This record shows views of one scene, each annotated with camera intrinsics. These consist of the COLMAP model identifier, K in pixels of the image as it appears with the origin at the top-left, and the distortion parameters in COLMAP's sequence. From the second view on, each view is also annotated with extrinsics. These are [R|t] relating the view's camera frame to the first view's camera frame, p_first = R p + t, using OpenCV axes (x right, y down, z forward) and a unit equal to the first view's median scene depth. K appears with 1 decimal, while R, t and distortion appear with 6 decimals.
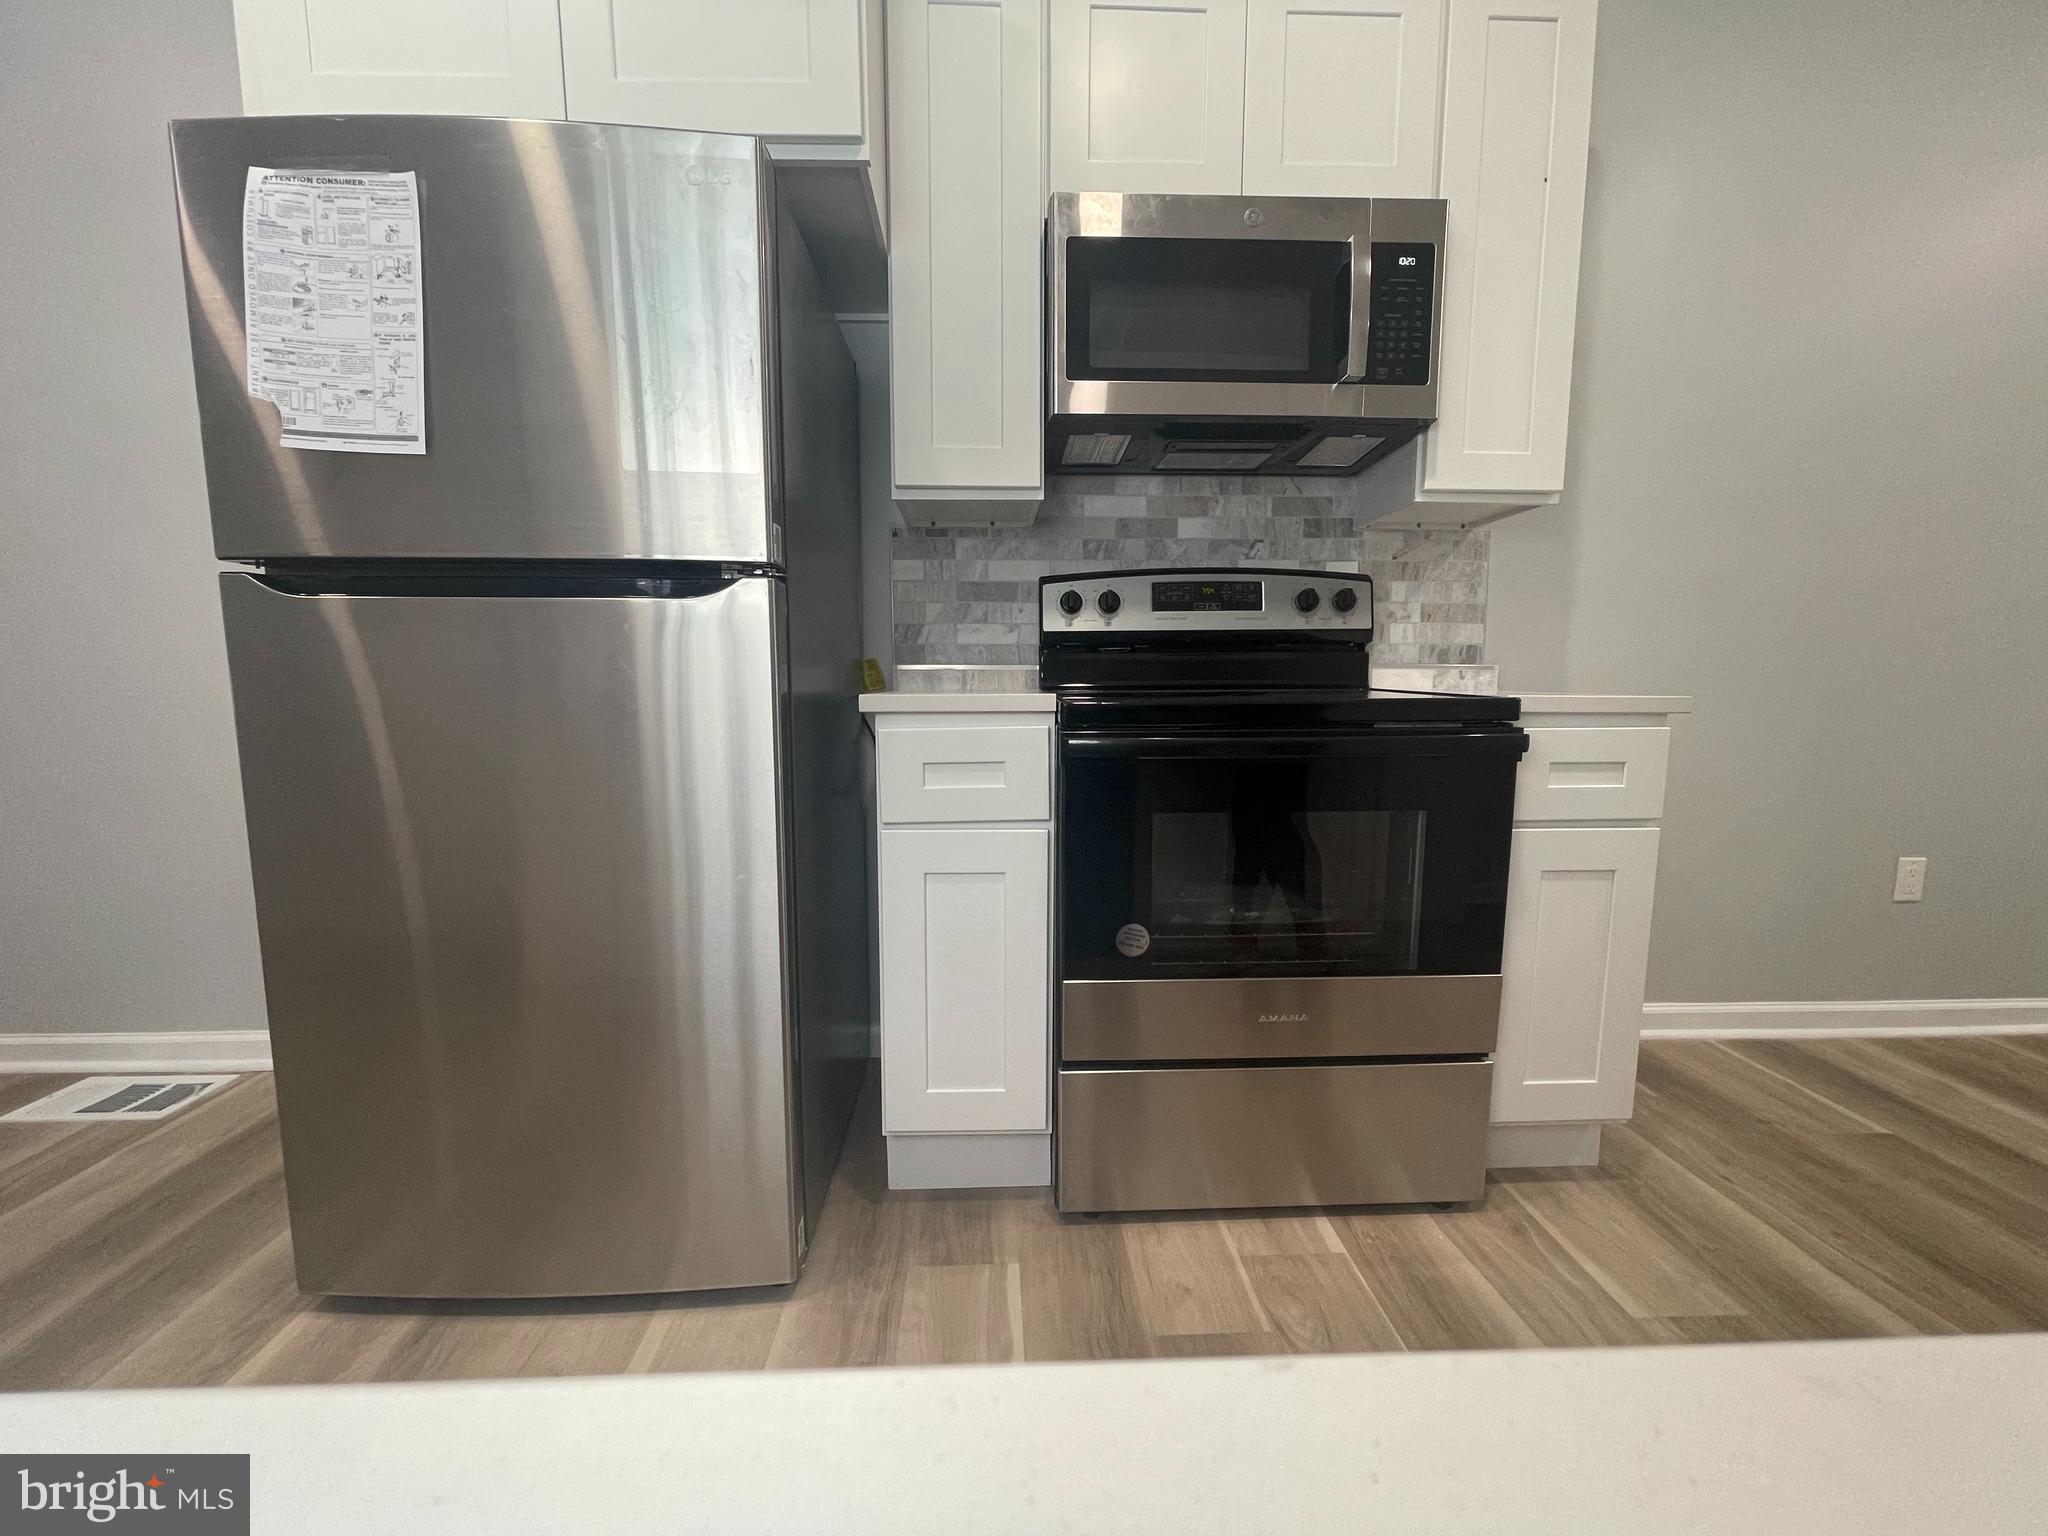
lens RADIAL K [[826.7, 0, 1013.2], [0, 826.7, 779.0], [0, 0, 1]] dist [0.000636, 0.000185]
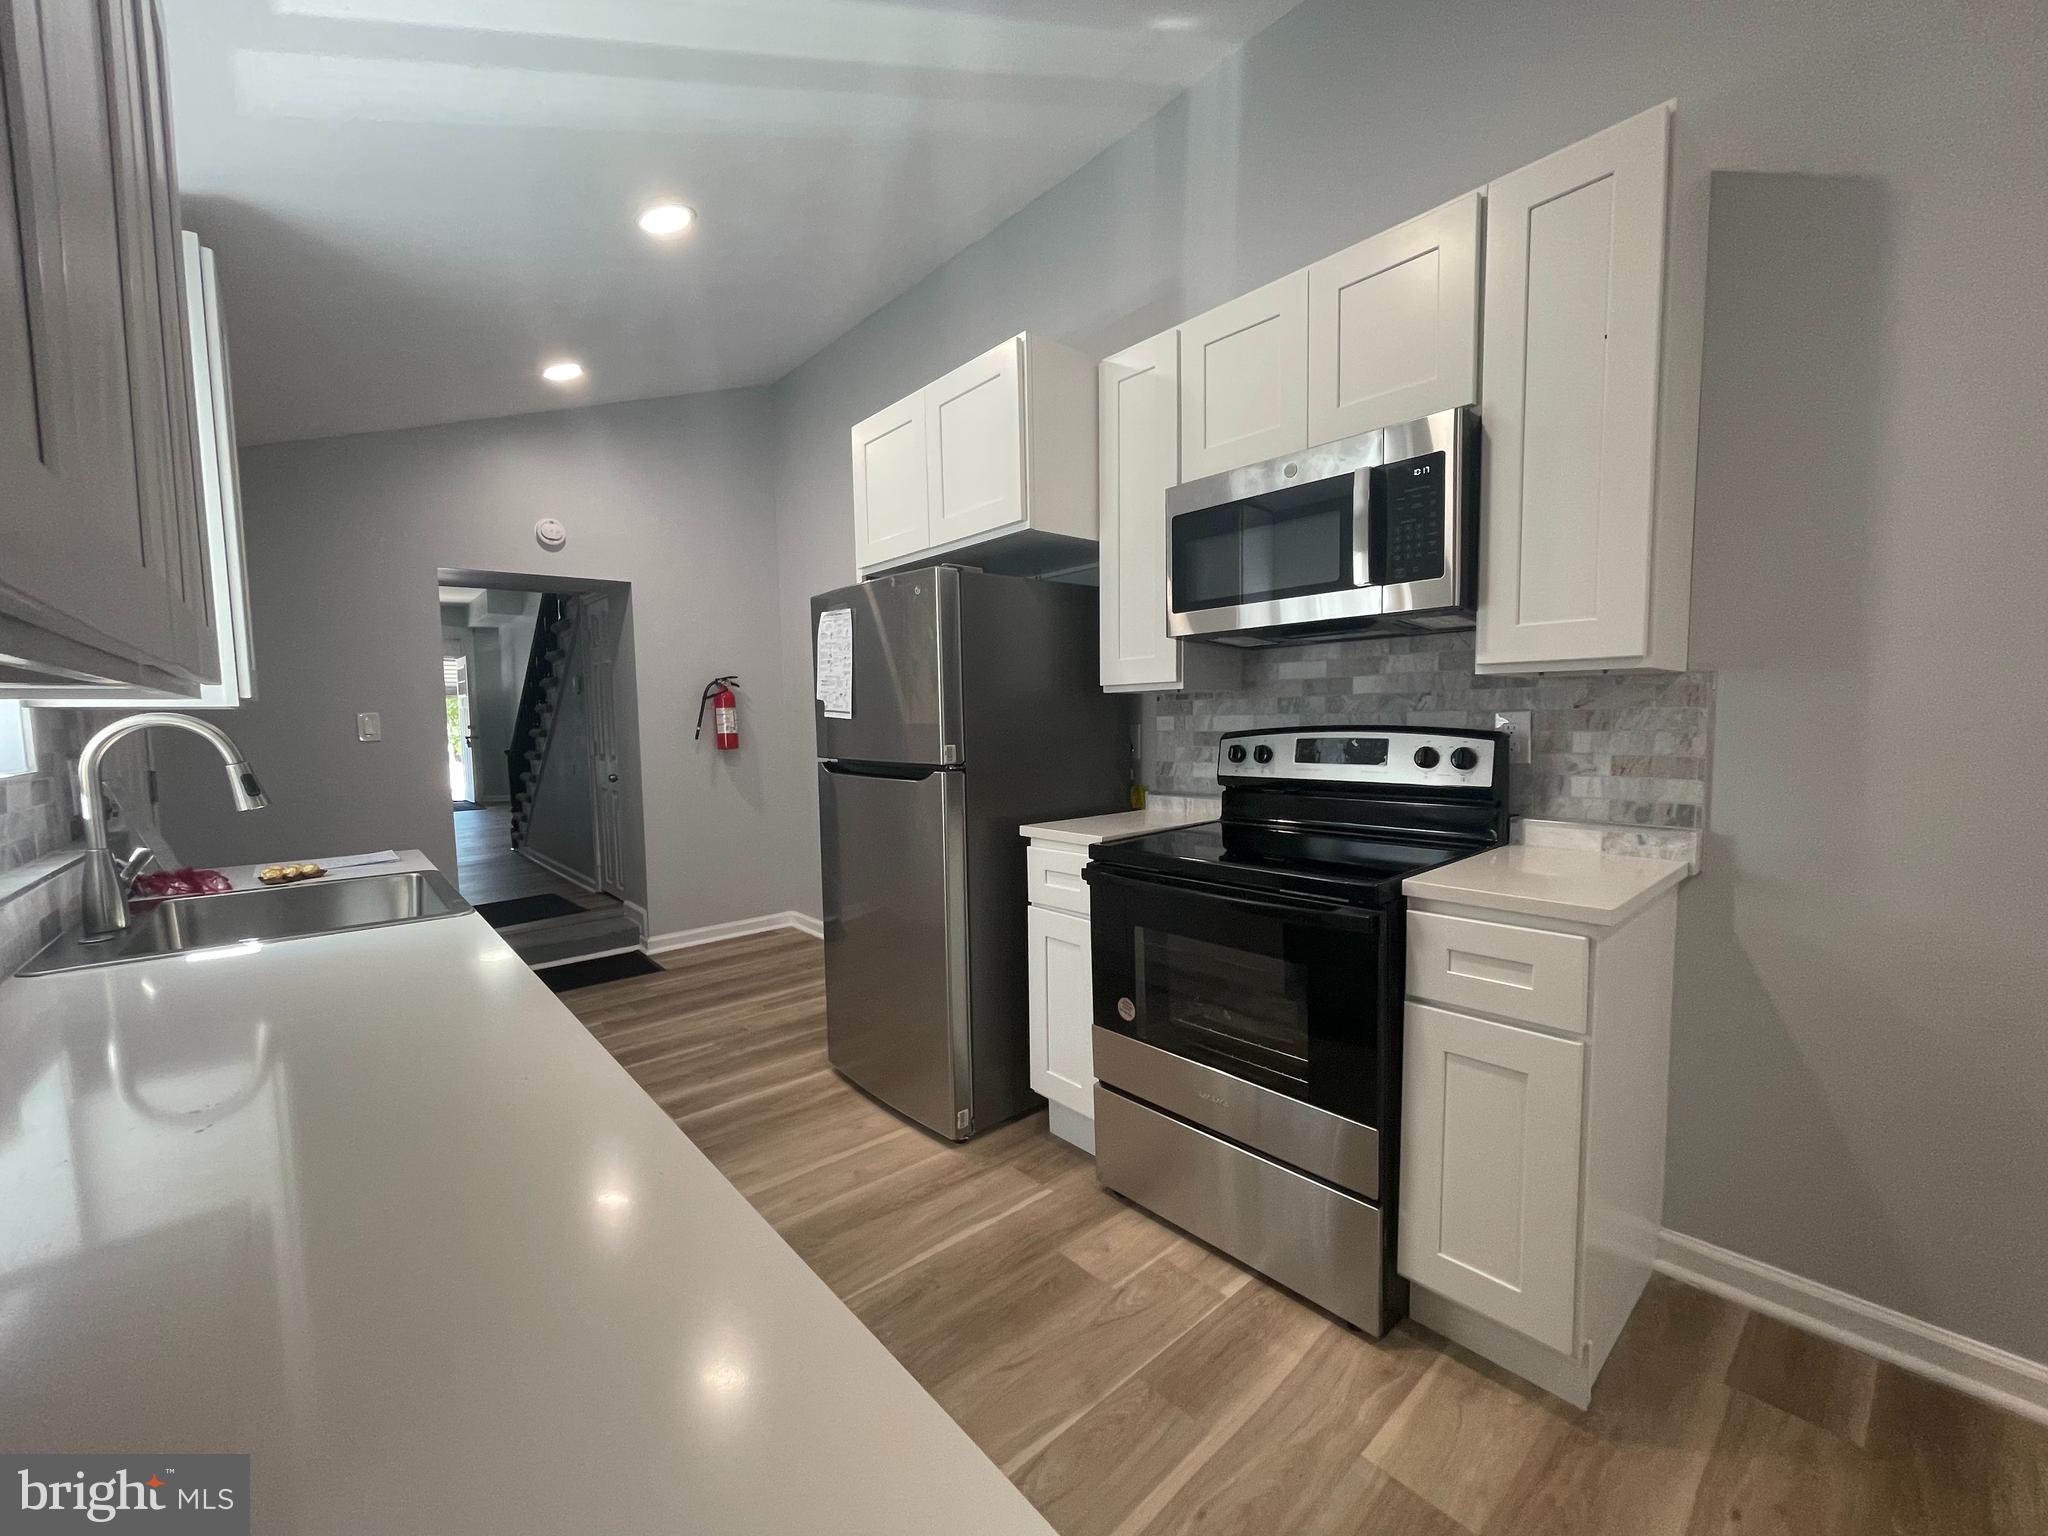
lens RADIAL K [[826.7, 0, 1013.2], [0, 826.7, 779.0], [0, 0, 1]] dist [0.000636, 0.000185]
pose [[0.625261, 0.048299, -0.778919, 0.851766], [-0.075492, 0.997146, 0.001230, -0.149060], [0.776755, 0.058033, 0.627123, -0.077468]]
